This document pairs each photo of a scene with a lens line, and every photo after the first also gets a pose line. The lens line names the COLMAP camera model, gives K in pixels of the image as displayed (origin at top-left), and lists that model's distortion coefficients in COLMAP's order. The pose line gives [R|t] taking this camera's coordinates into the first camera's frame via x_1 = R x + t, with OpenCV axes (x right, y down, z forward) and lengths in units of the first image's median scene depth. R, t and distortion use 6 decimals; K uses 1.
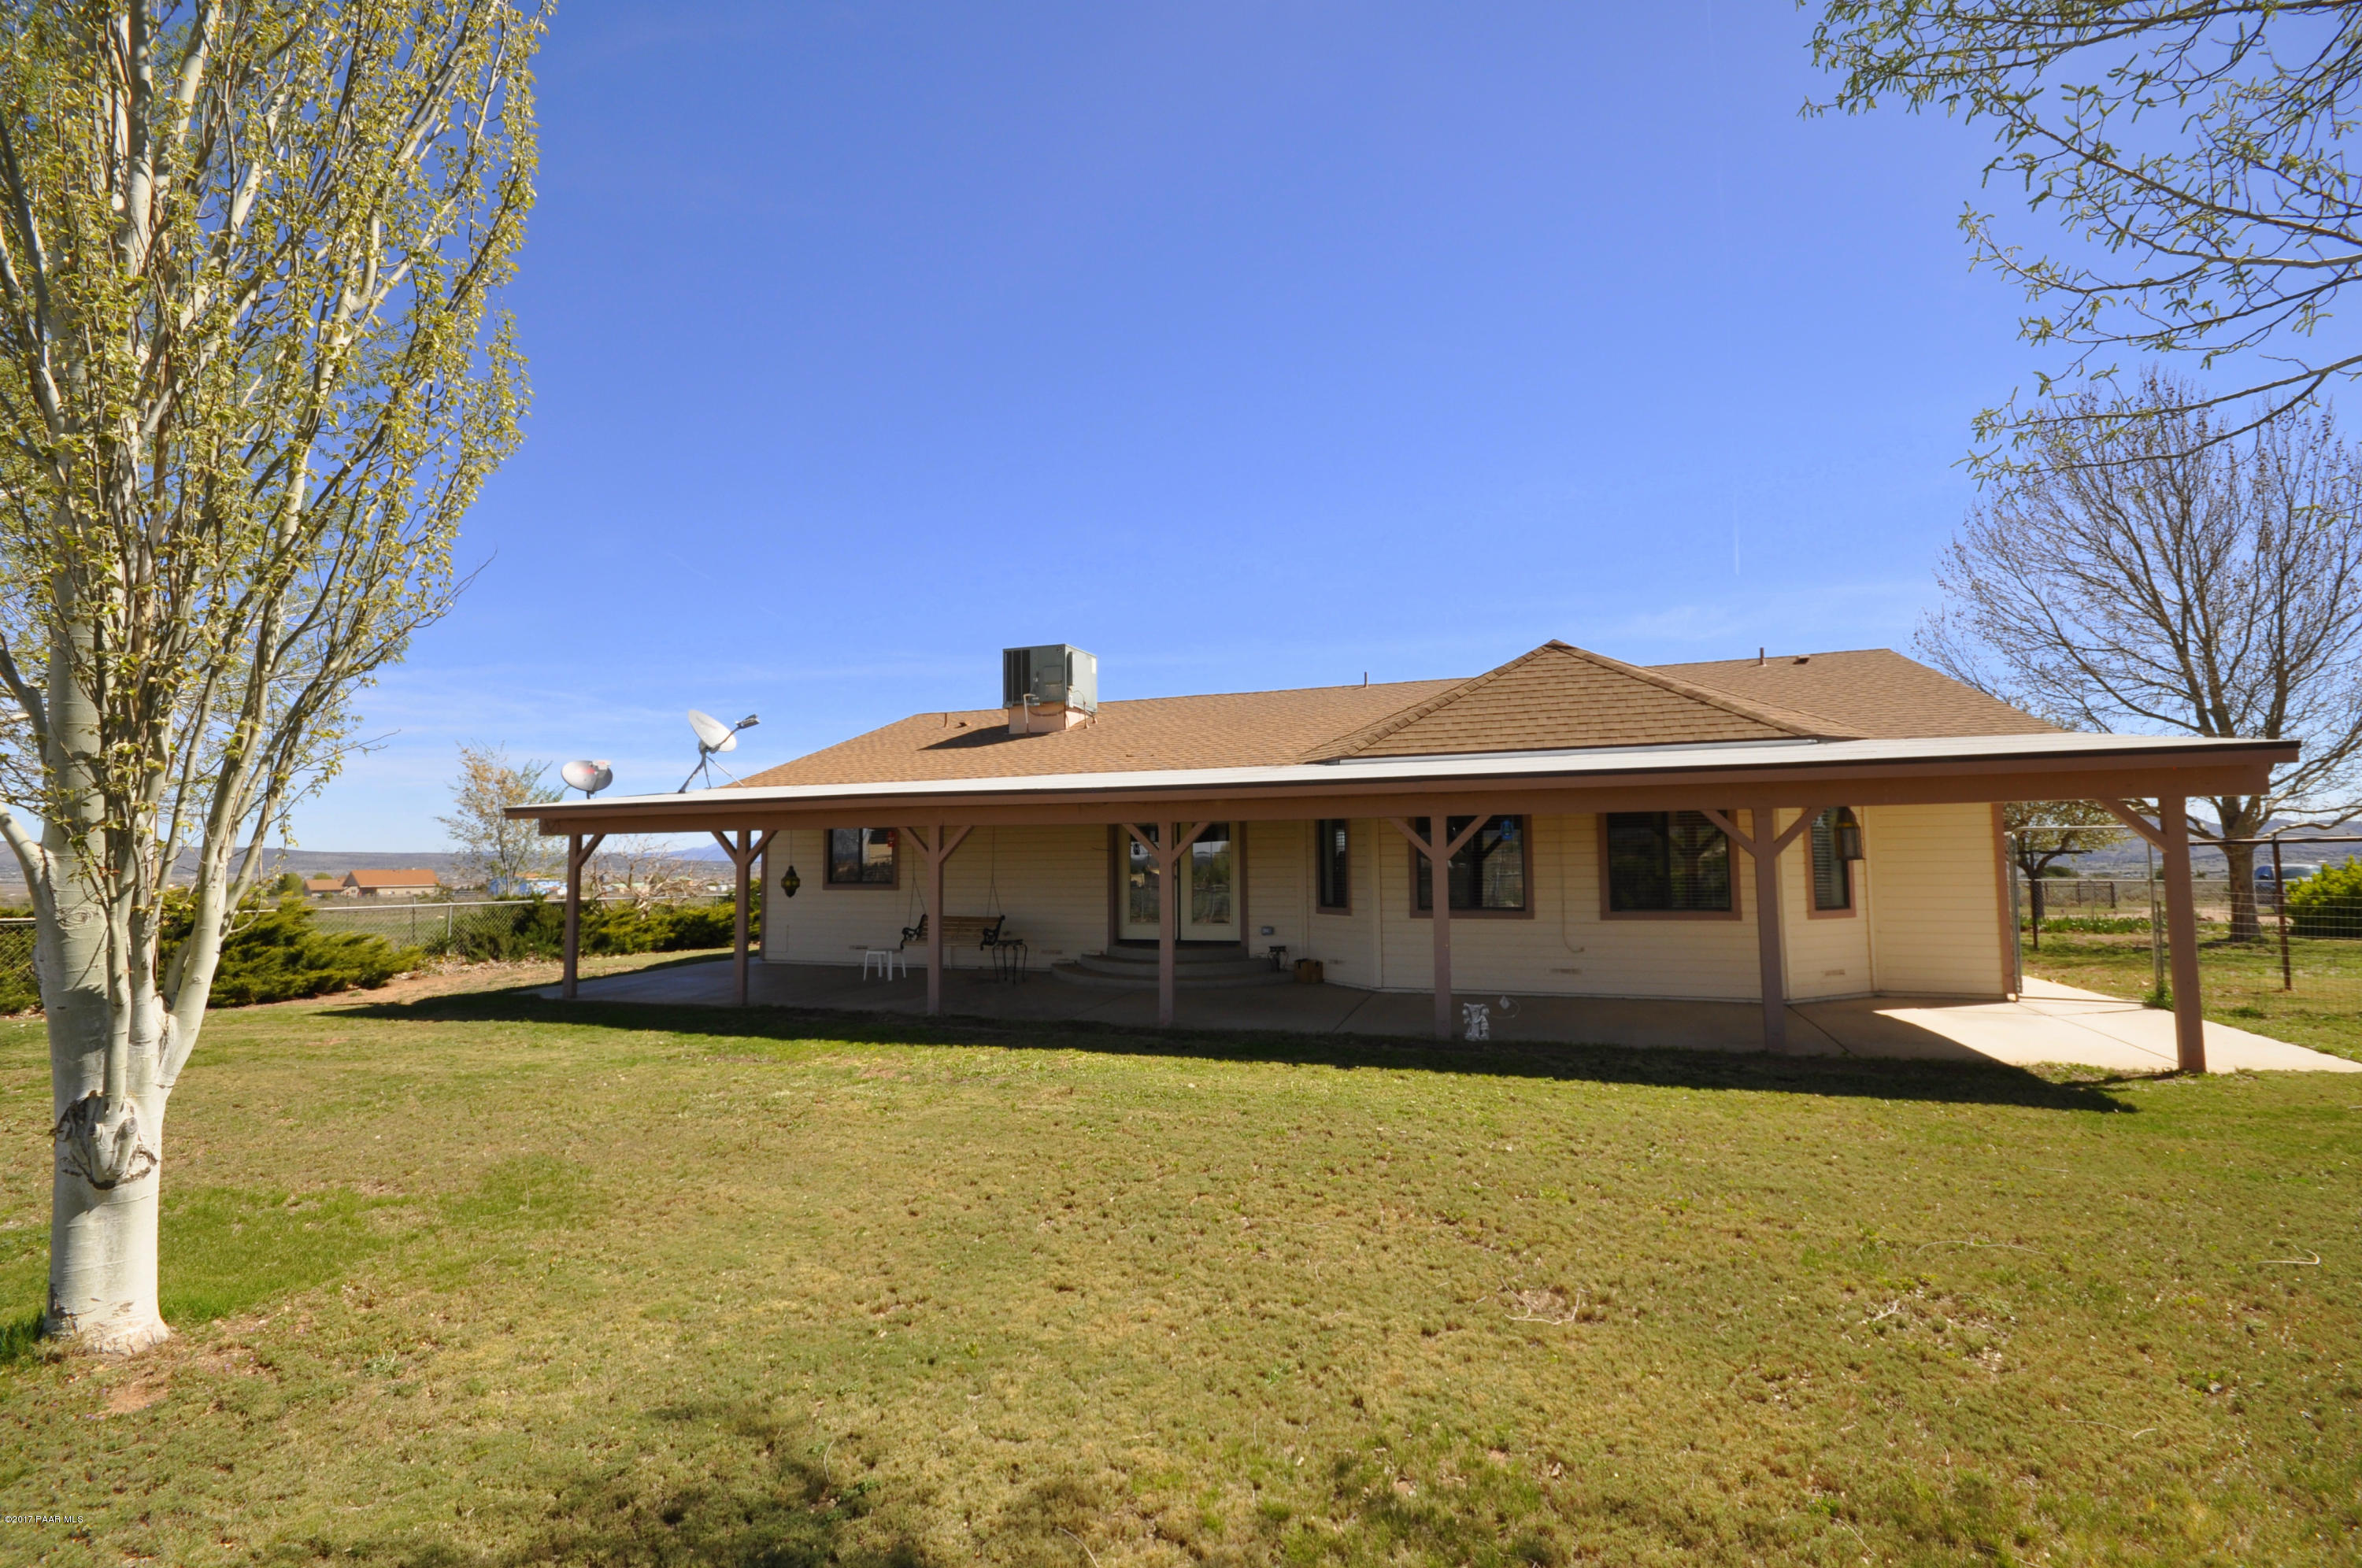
lens RADIAL K [[1034.5, 0, 1178.5], [0, 1034.5, 786.3], [0, 0, 1]] dist [0.014991, -0.012497]
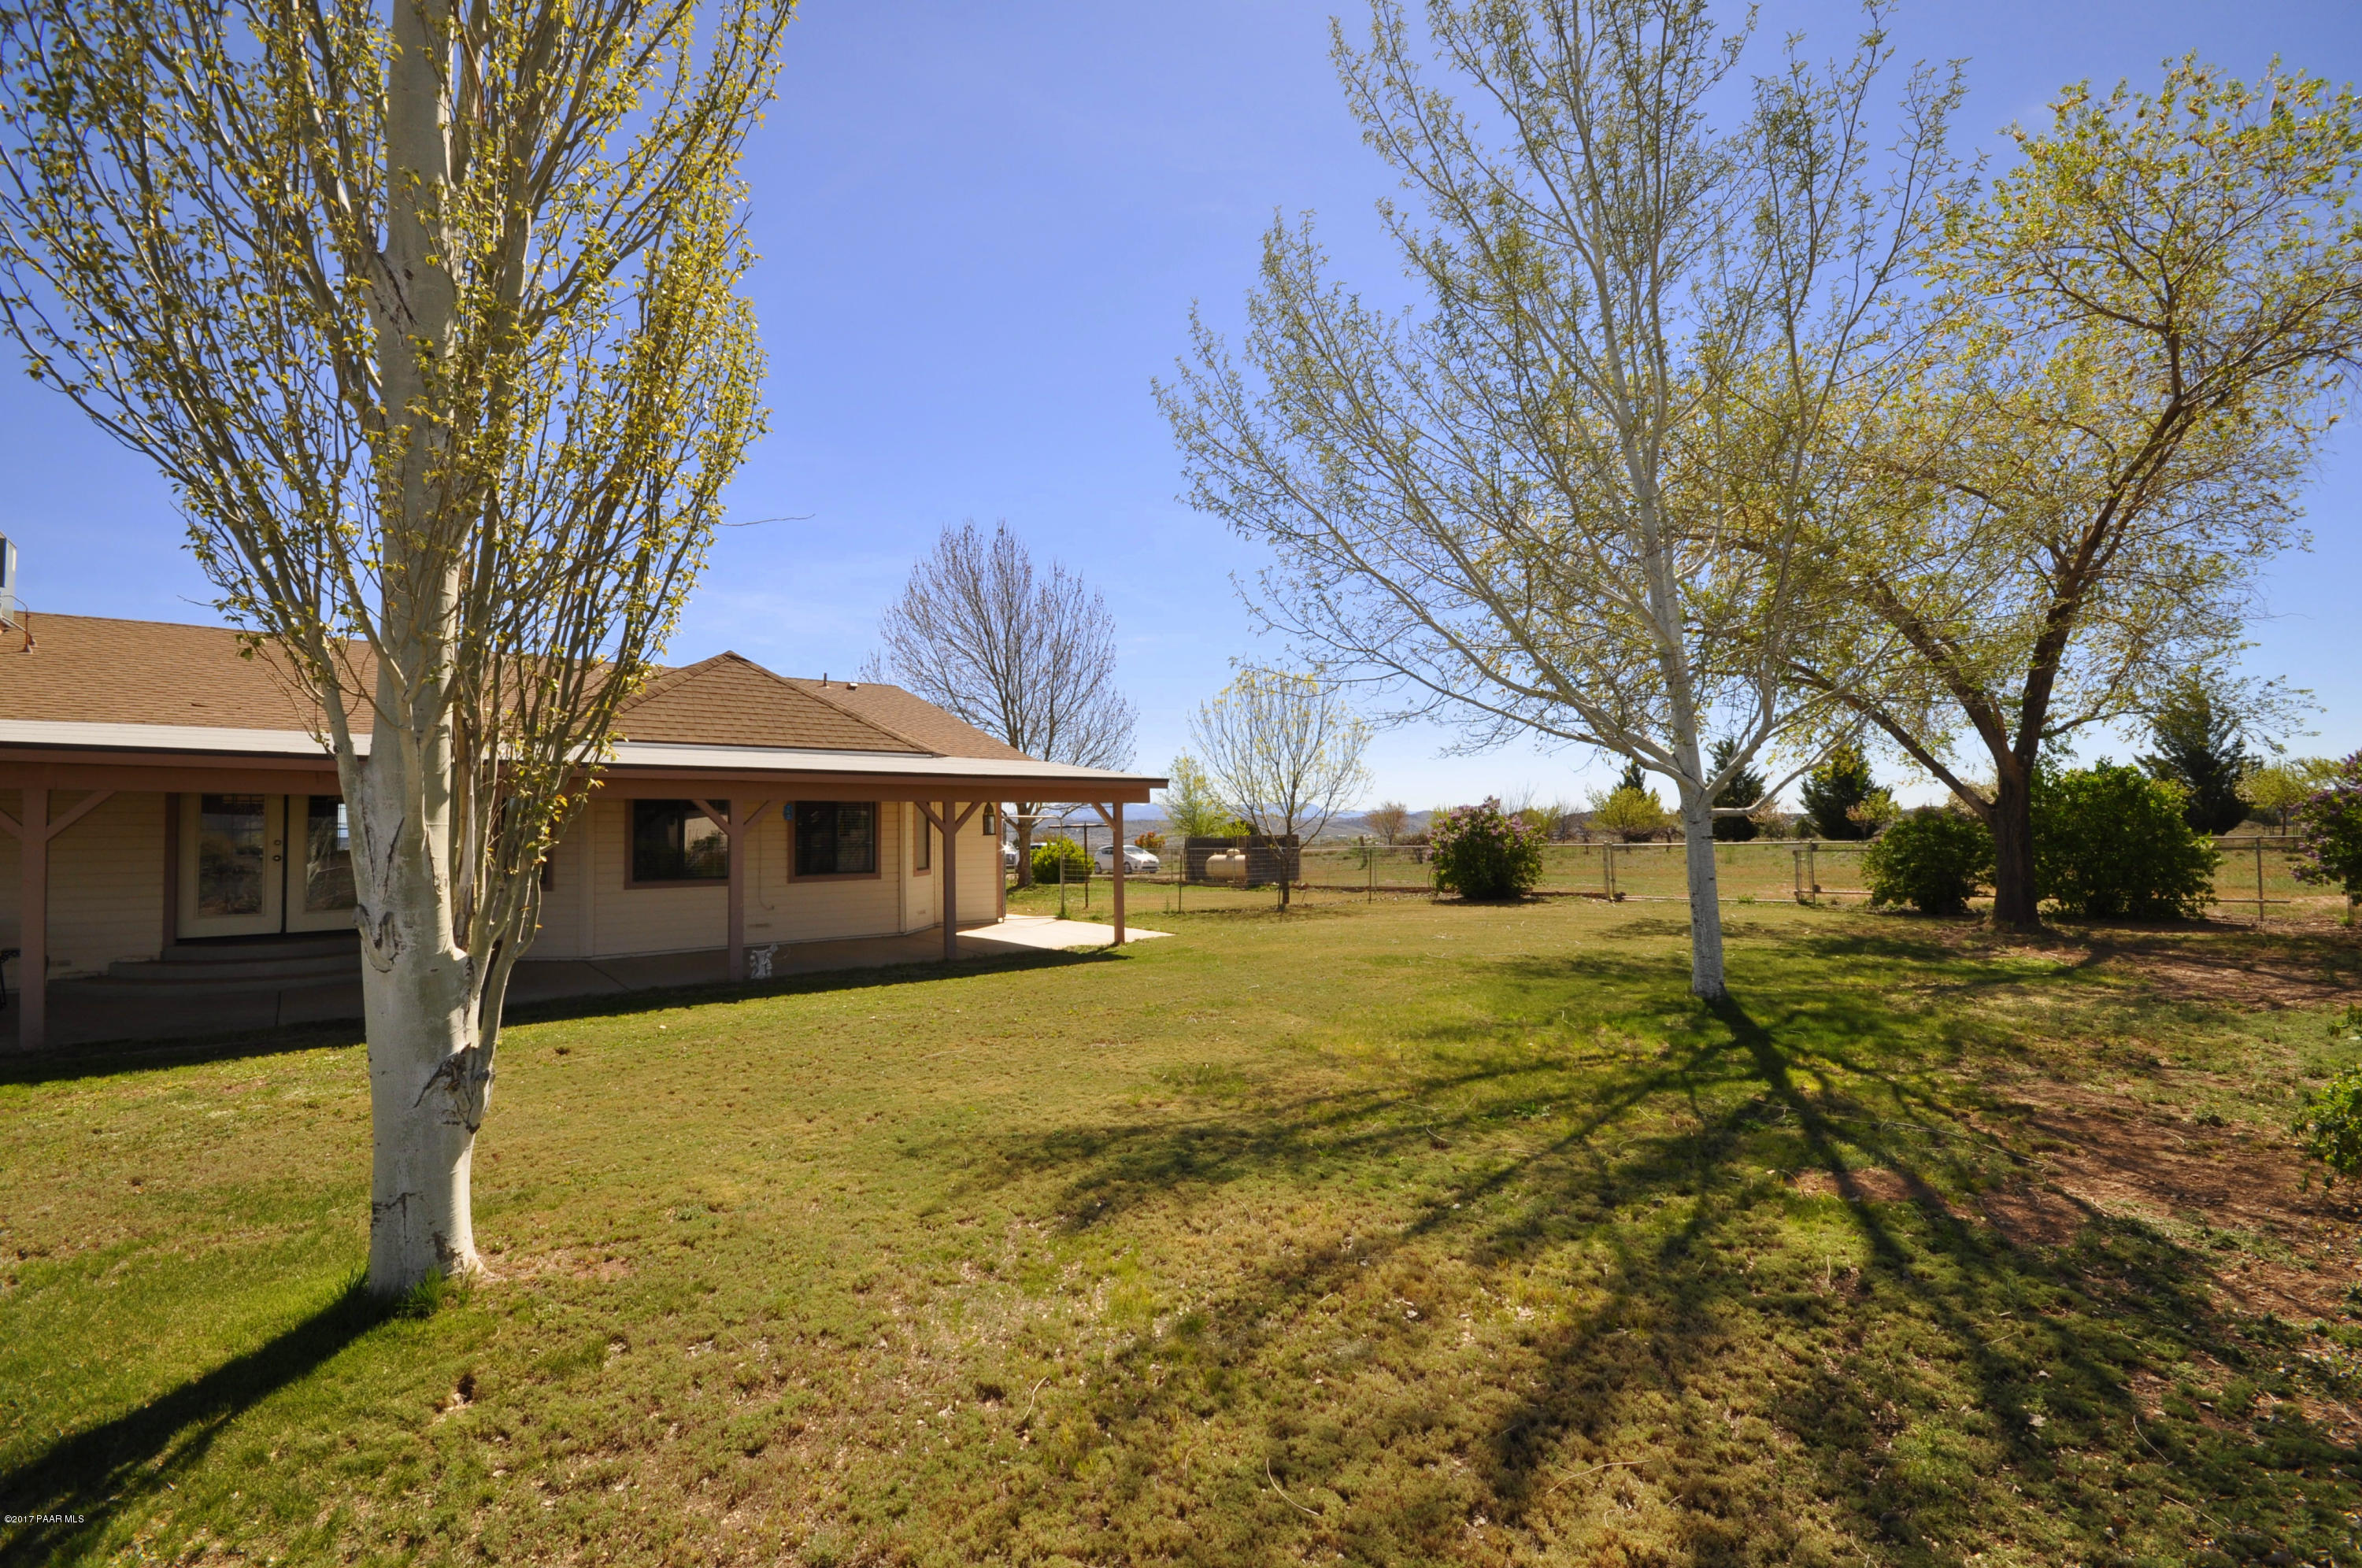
lens RADIAL K [[1018.3, 0, 1178.7], [0, 1018.3, 791.4], [0, 0, 1]] dist [0.000649, -0.014027]
pose [[0.507065, 0.036216, 0.861147, -0.442562], [-0.056692, 0.998355, -0.008605, -0.000598], [-0.860041, -0.044456, 0.508284, -0.047979]]
